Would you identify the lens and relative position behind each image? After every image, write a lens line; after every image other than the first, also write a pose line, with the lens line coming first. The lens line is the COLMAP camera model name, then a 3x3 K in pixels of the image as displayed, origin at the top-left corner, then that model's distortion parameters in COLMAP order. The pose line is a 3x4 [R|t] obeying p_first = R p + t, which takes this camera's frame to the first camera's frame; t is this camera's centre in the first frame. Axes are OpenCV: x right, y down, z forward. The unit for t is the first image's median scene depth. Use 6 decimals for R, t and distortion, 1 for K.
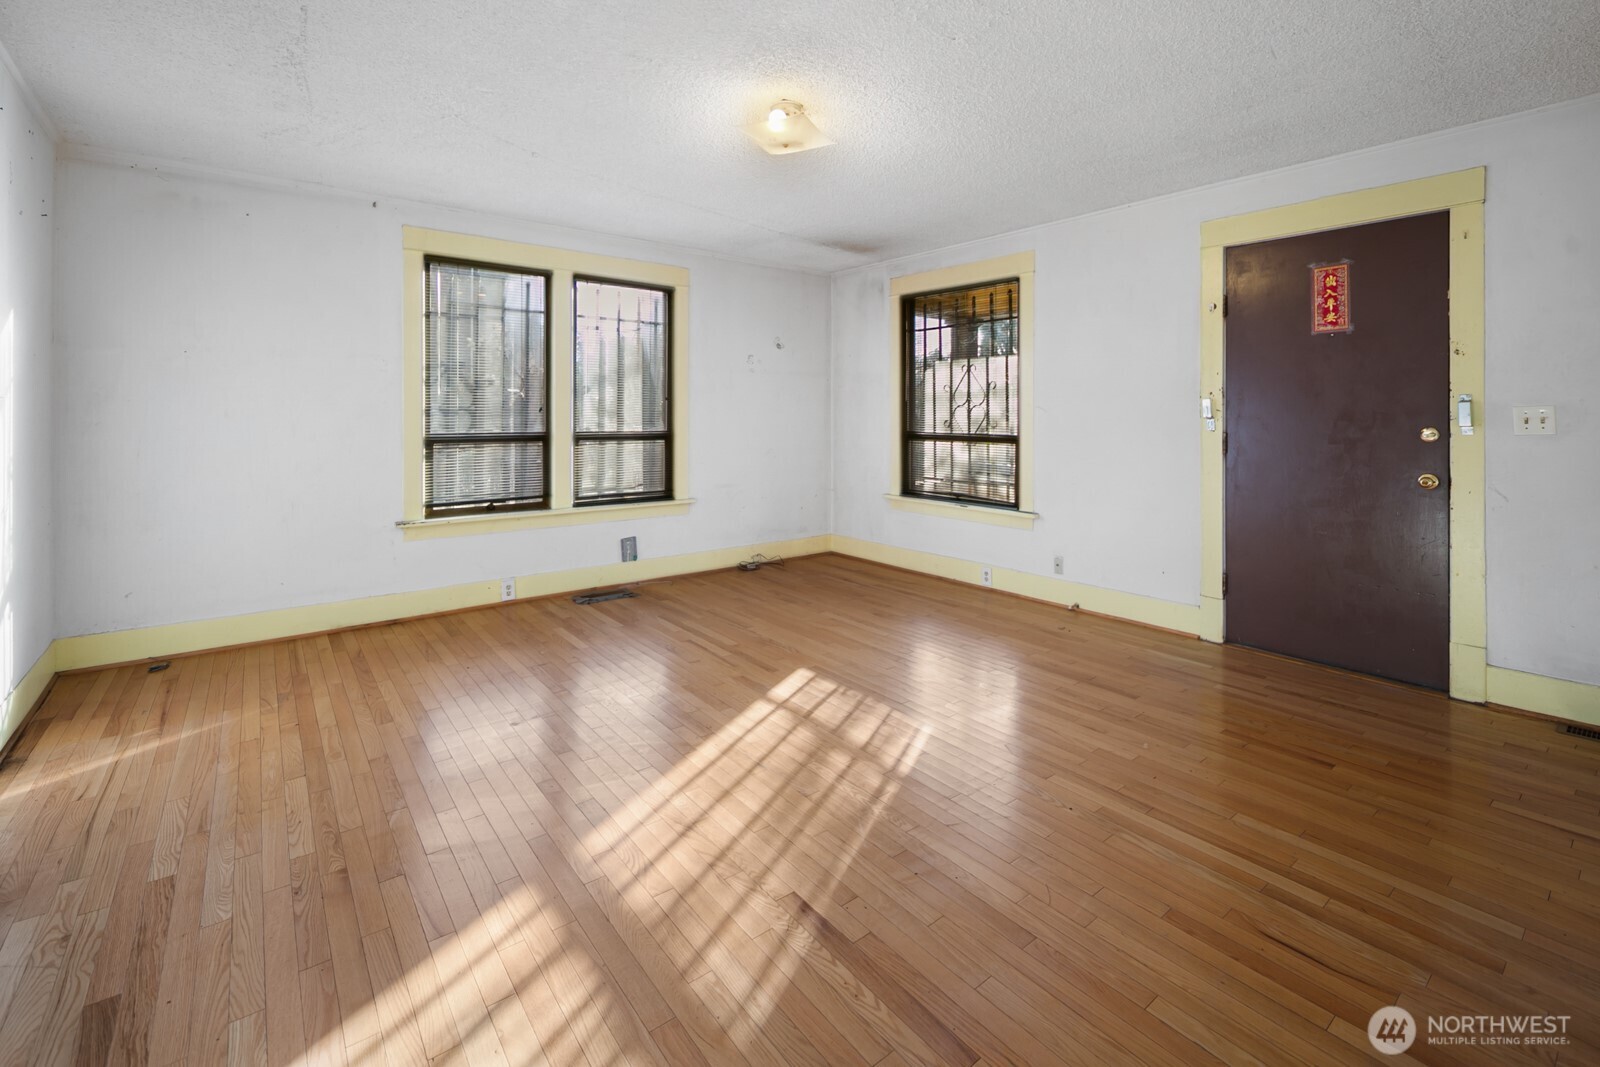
lens RADIAL K [[710.8, 0, 805.3], [0, 710.8, 433.9], [0, 0, 1]] dist [0.002628, 0.000282]
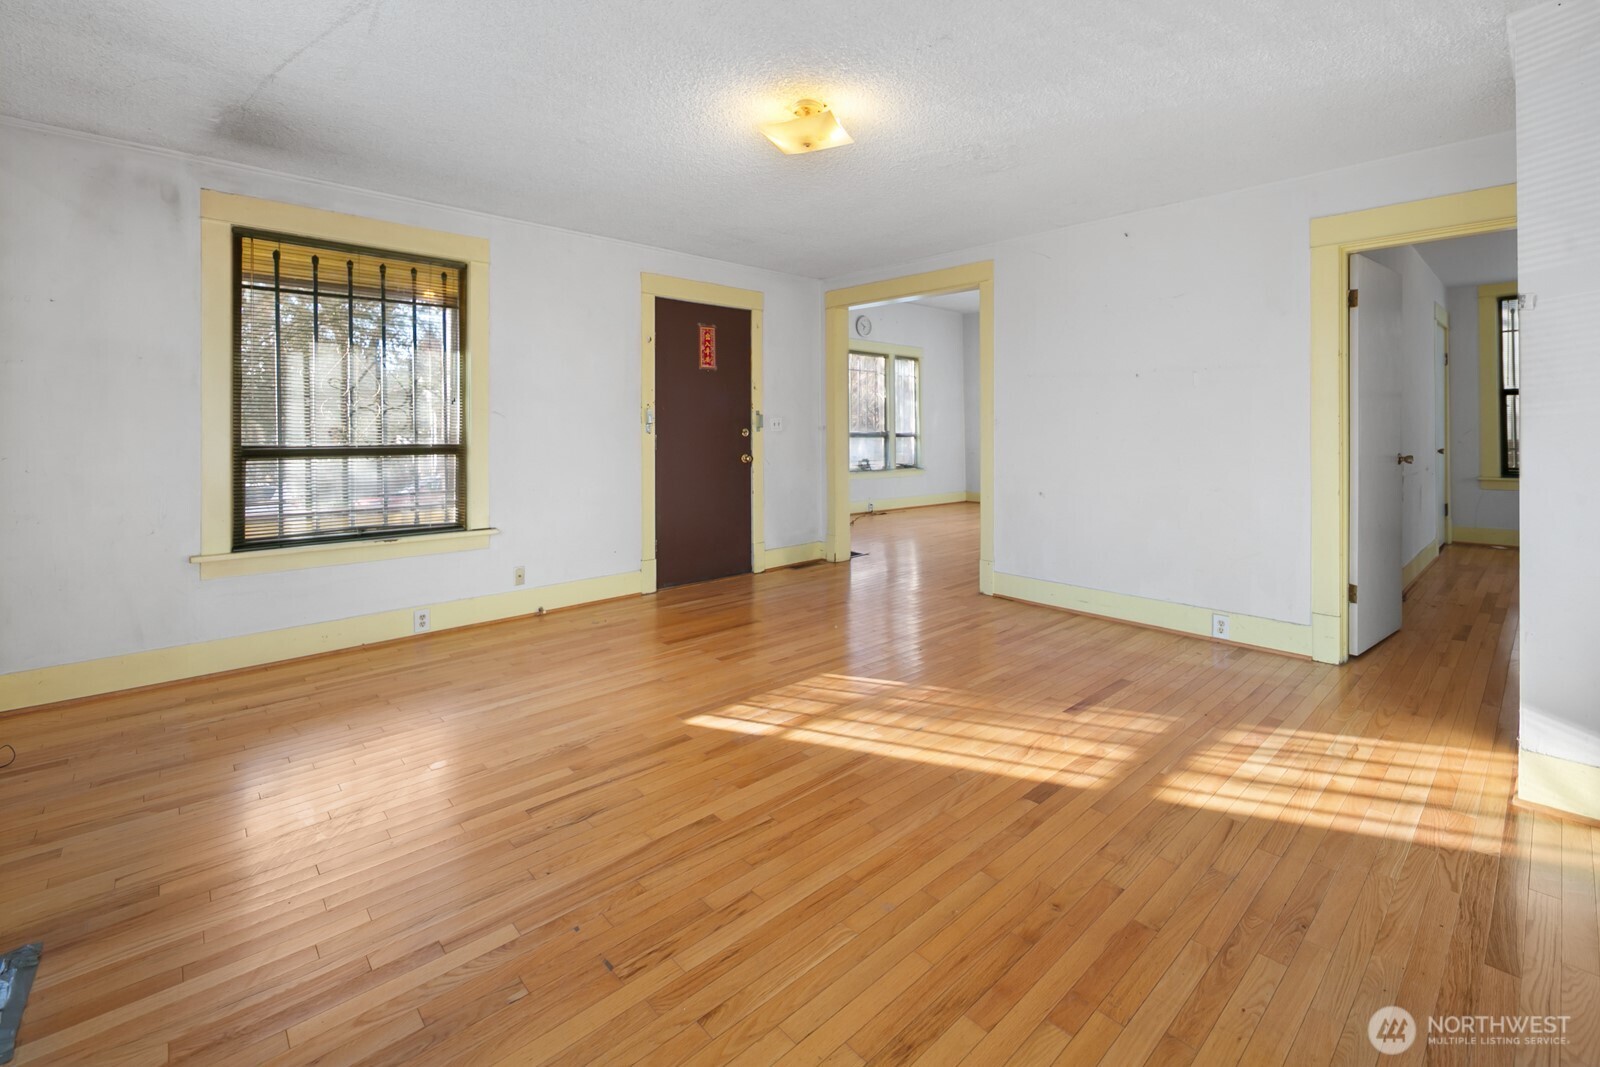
lens RADIAL K [[701.8, 0, 806.8], [0, 701.8, 447.9], [0, 0, 1]] dist [-0.000082, 0.000604]
pose [[-0.084953, -0.035450, 0.995754, -0.634679], [0.025271, 0.998969, 0.037721, -0.016559], [-0.996064, 0.028368, -0.083969, 0.697079]]
